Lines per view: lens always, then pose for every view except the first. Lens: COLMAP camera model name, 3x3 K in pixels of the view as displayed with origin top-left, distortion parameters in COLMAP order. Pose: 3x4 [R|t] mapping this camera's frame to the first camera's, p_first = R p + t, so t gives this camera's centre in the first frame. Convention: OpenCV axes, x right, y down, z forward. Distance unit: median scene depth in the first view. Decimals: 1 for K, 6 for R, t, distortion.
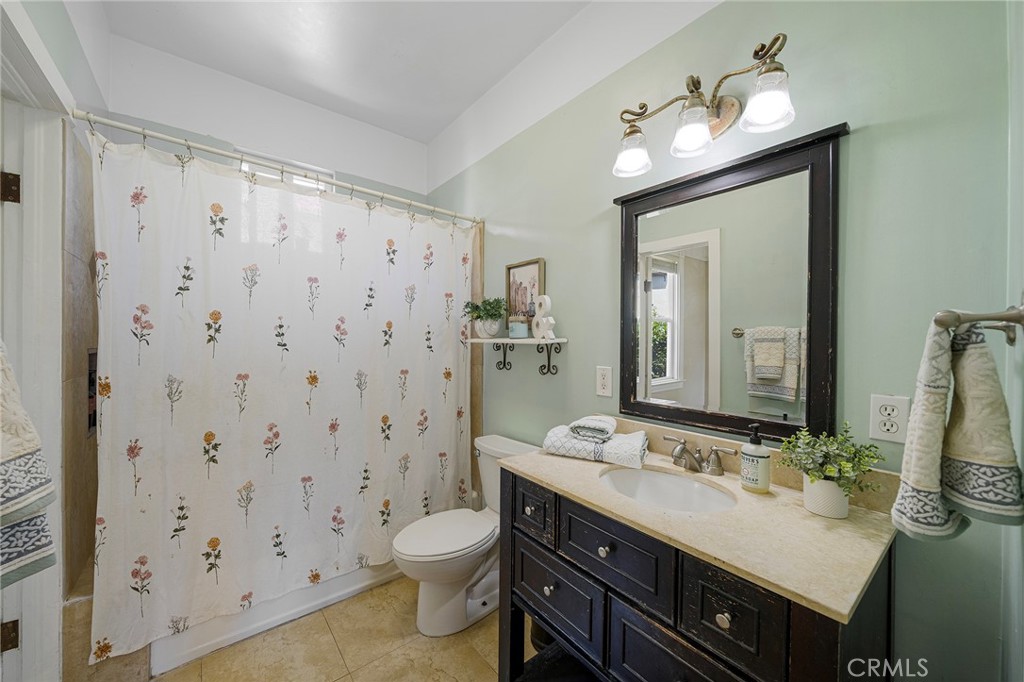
lens RADIAL K [[373.9, 0, 510.3], [0, 373.9, 343.9], [0, 0, 1]] dist [-0.014132, -0.000353]
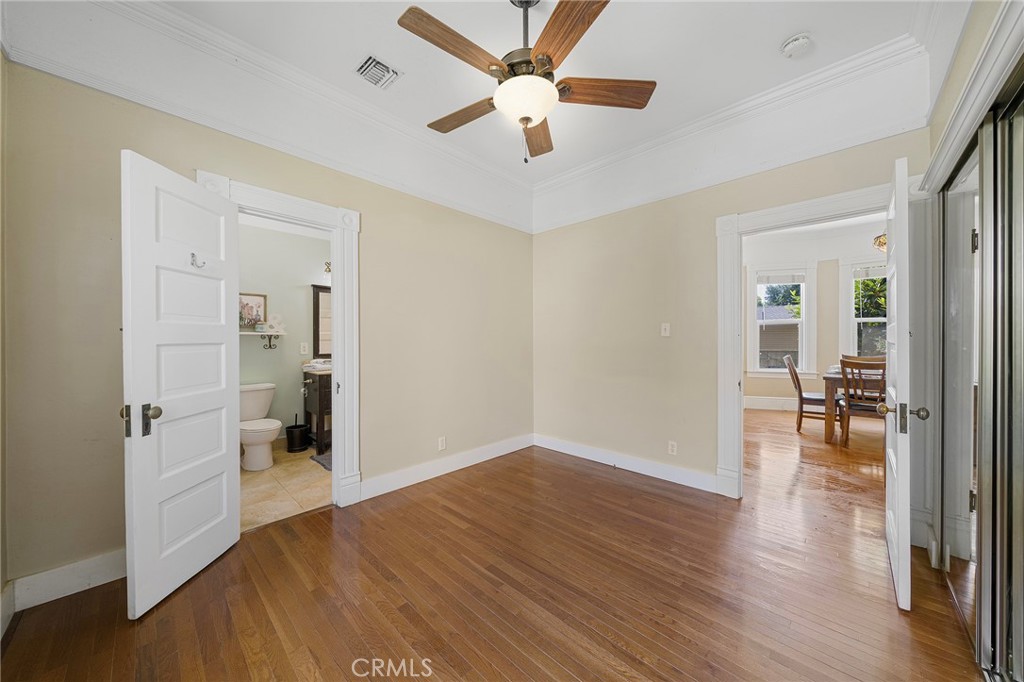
lens RADIAL K [[350.9, 0, 511.7], [0, 350.9, 340.8], [0, 0, 1]] dist [-0.010715, -0.000499]
pose [[-0.147937, -0.010740, 0.988938, -2.130622], [0.006040, 0.999913, 0.011762, 0.019319], [-0.988978, 0.007713, -0.147859, -0.099407]]
